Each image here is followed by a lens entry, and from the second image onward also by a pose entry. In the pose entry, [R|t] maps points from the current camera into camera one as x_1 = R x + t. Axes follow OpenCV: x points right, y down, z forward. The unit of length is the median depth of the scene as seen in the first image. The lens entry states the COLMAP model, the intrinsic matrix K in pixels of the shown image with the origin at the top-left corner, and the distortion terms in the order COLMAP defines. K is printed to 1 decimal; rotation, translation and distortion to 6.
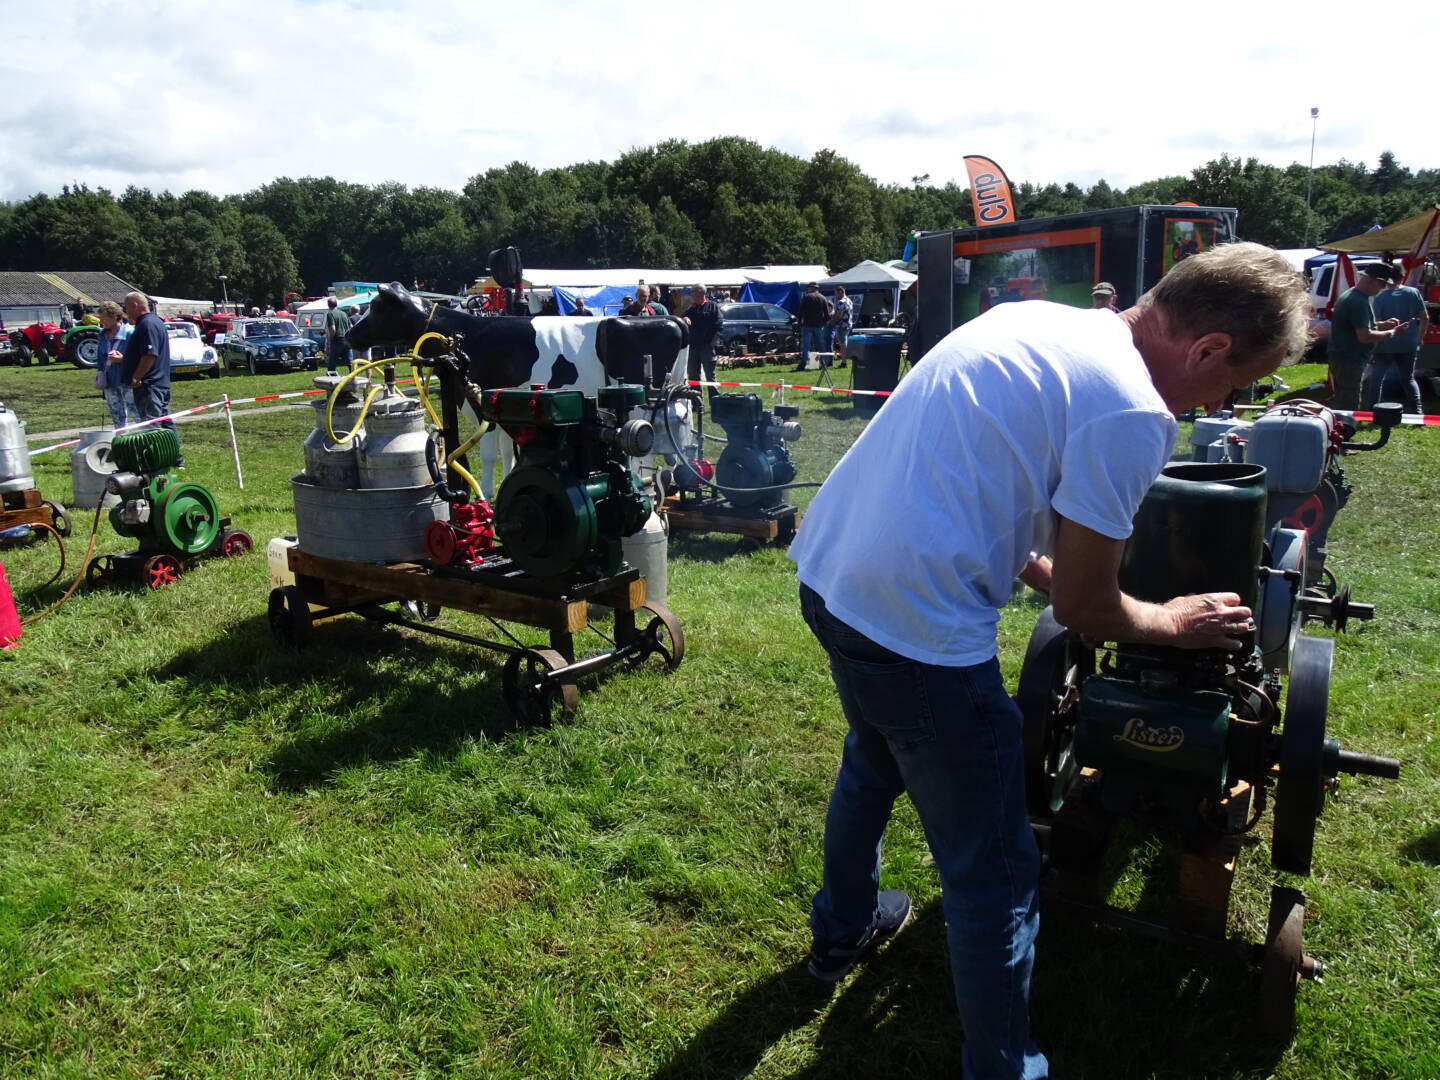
lens RADIAL K [[978.5, 0, 713.0], [0, 978.5, 534.4], [0, 0, 1]] dist [0.023512, -0.026616]
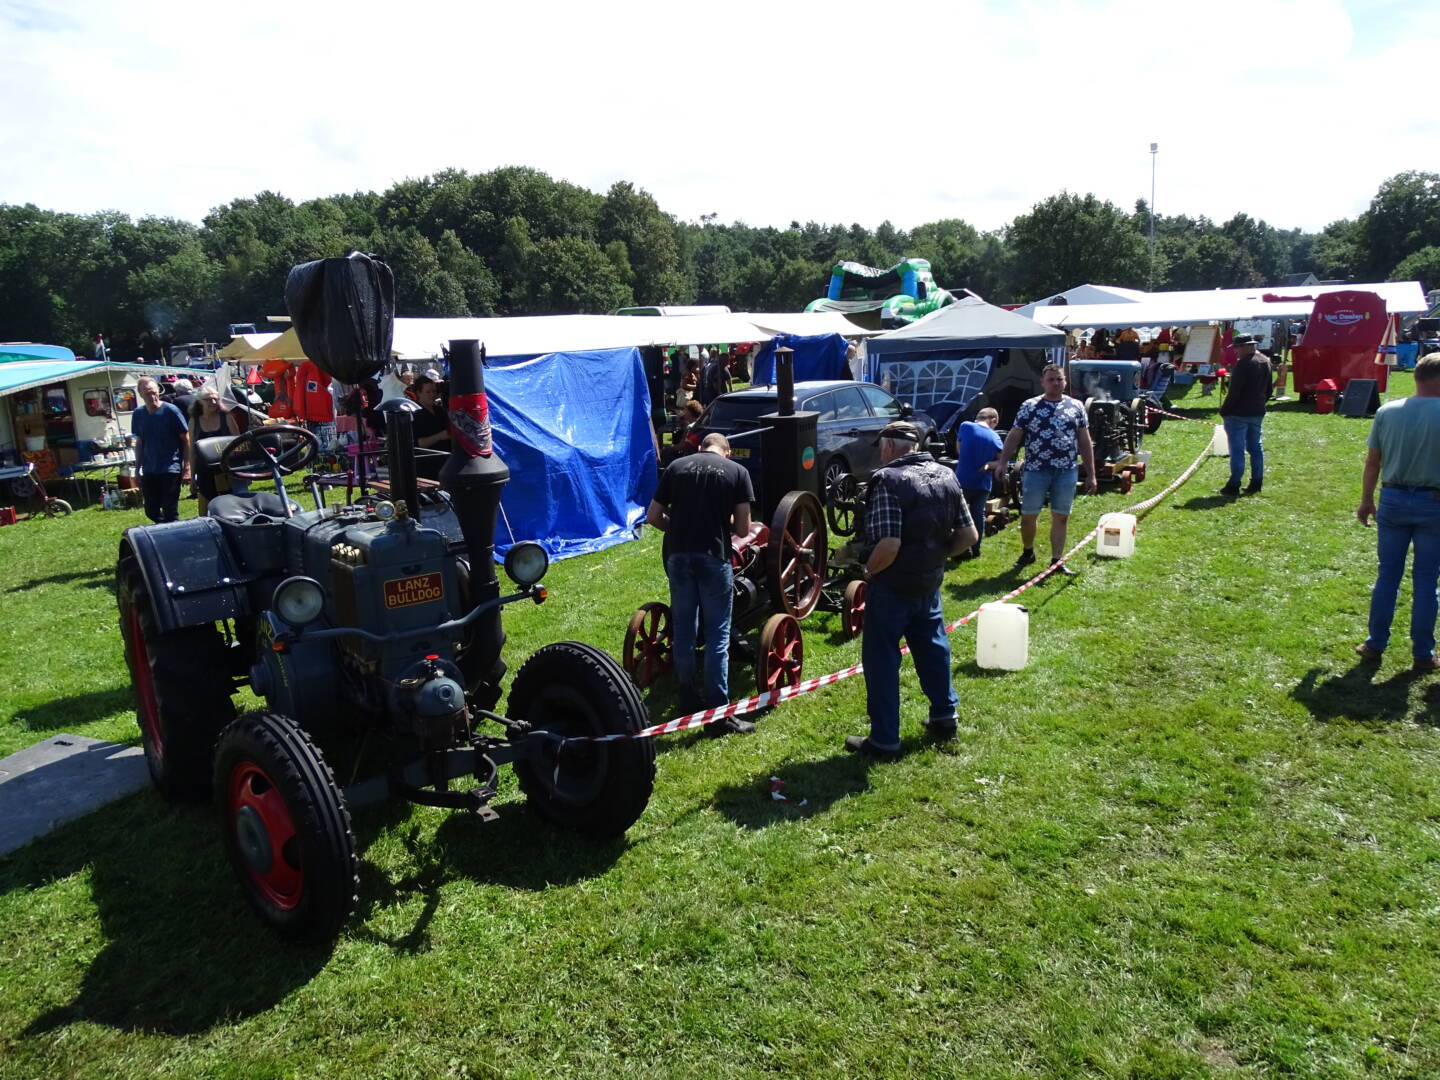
lens RADIAL K [[978.3, 0, 720.0], [0, 978.3, 540.0], [0, 0, 1]] dist [-0.032872, 0.043261]
pose [[0.973734, -0.057183, 0.220391, -0.018027], [0.063688, 0.997716, -0.022520, -0.025139], [-0.218599, 0.035965, 0.975152, 0.085378]]
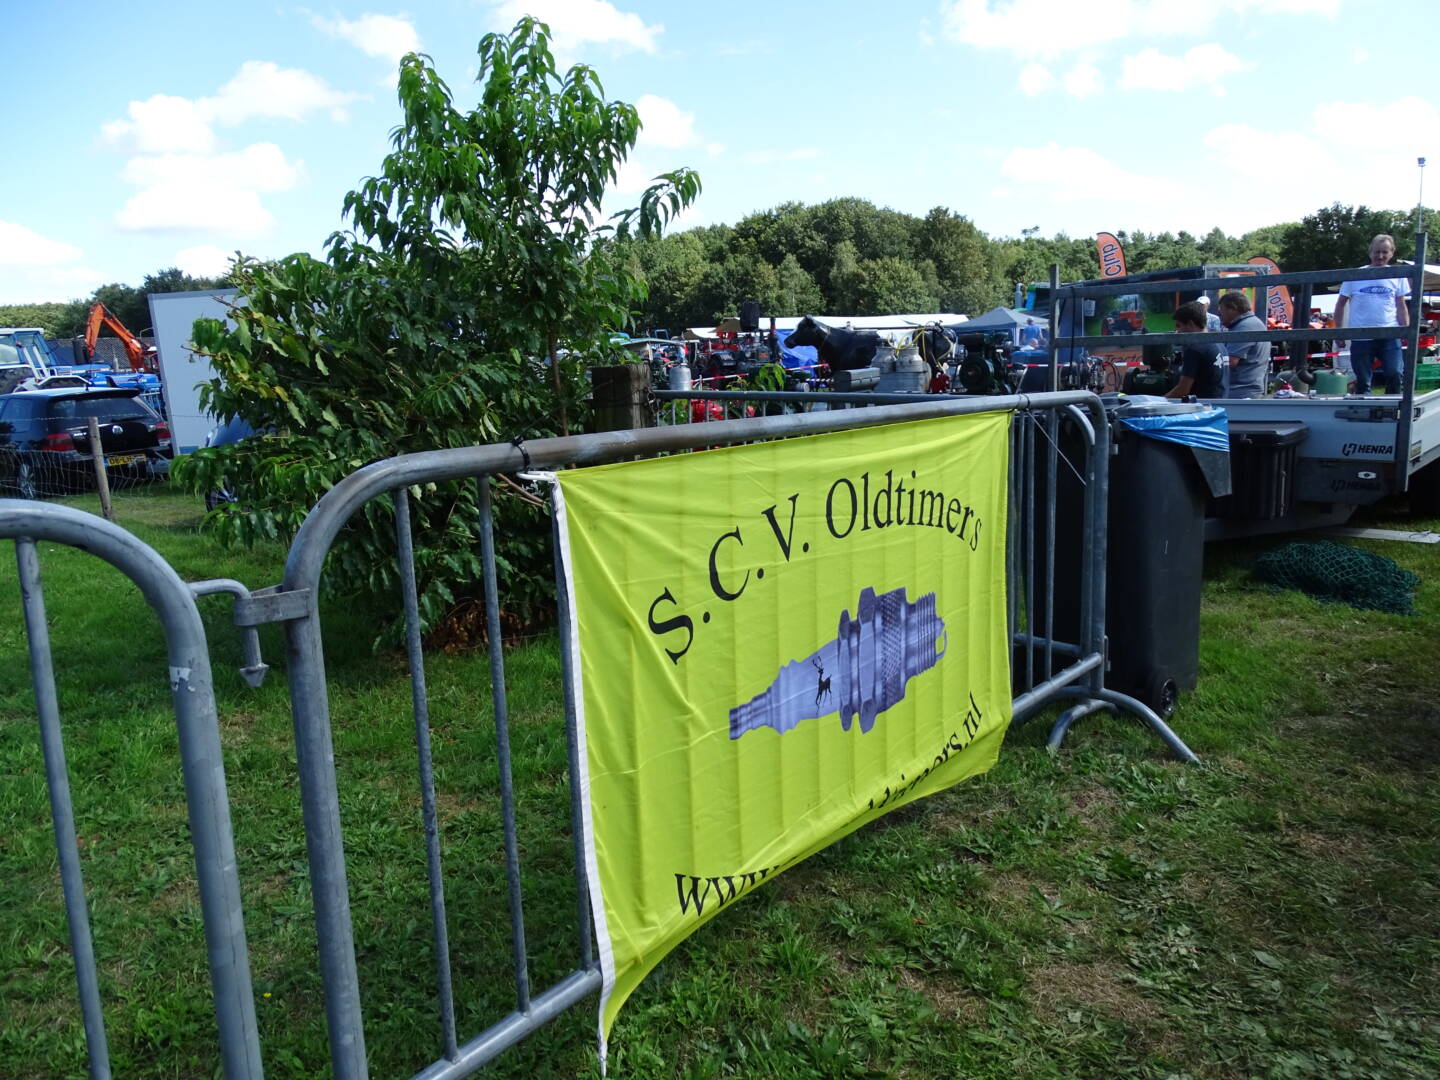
lens RADIAL K [[978.5, 0, 713.0], [0, 978.5, 534.4], [0, 0, 1]] dist [0.023512, -0.026616]
pose [[0.994608, 0.003953, -0.103630, -0.014721], [-0.009420, 0.998586, -0.052312, 0.014756], [0.103277, 0.053006, 0.993239, -0.049042]]
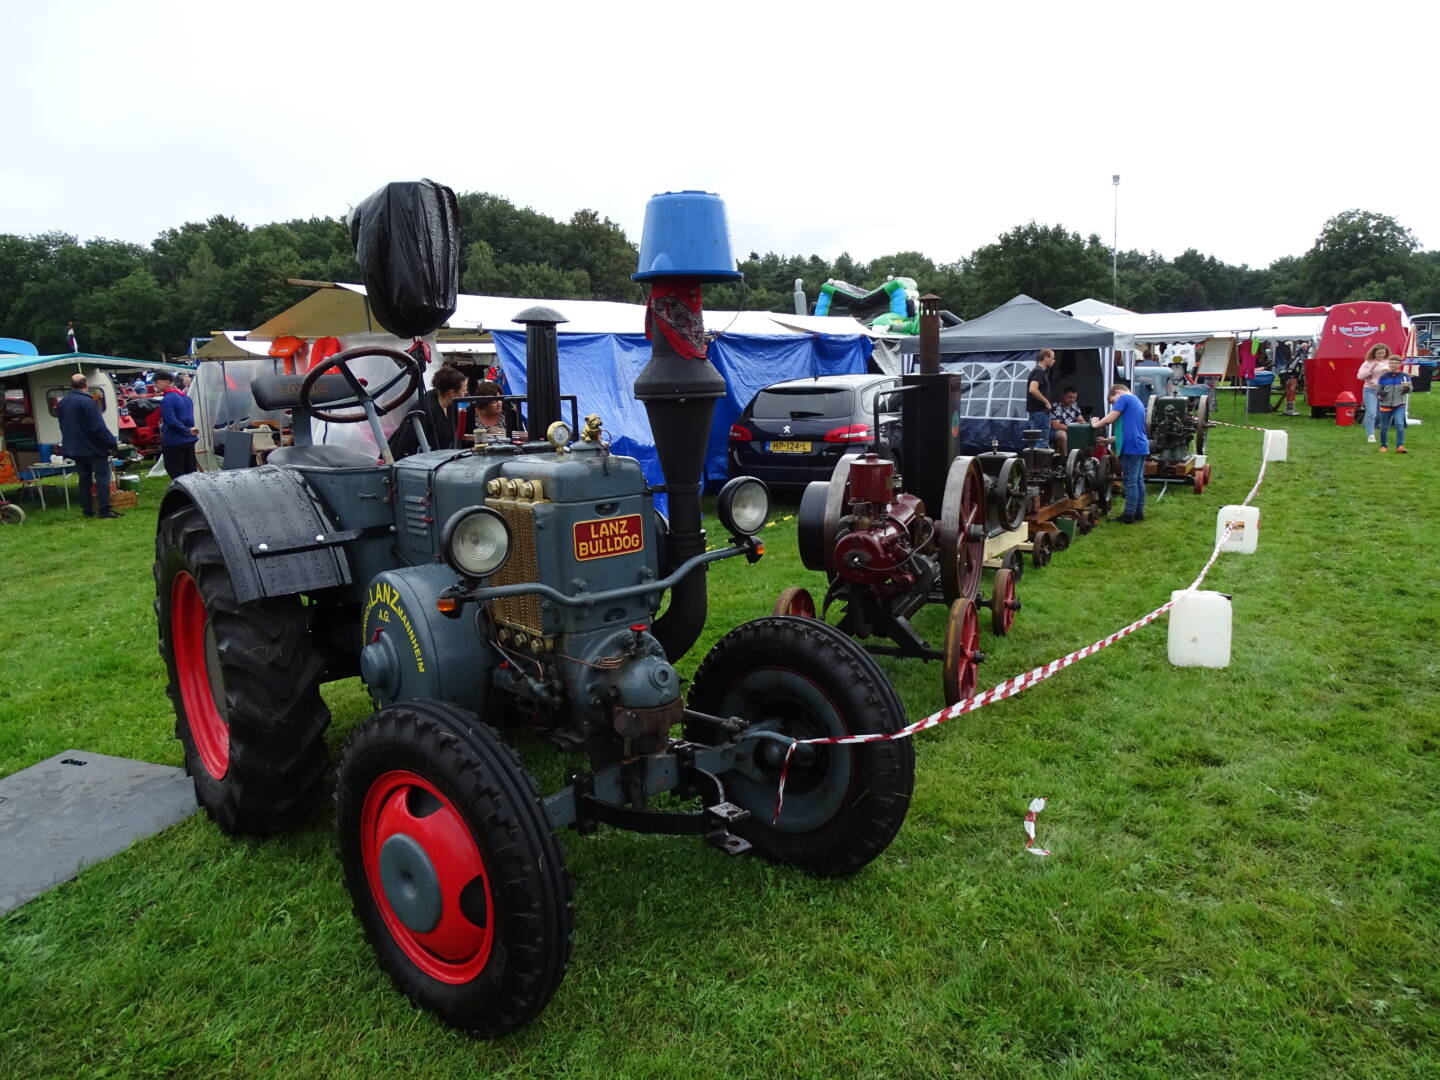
lens RADIAL K [[978.5, 0, 713.0], [0, 978.5, 534.4], [0, 0, 1]] dist [0.023512, -0.026616]
pose [[0.965181, -0.050167, 0.256728, -0.022737], [0.067236, 0.996042, -0.058140, -0.023854], [-0.252795, 0.073377, 0.964733, 0.092719]]
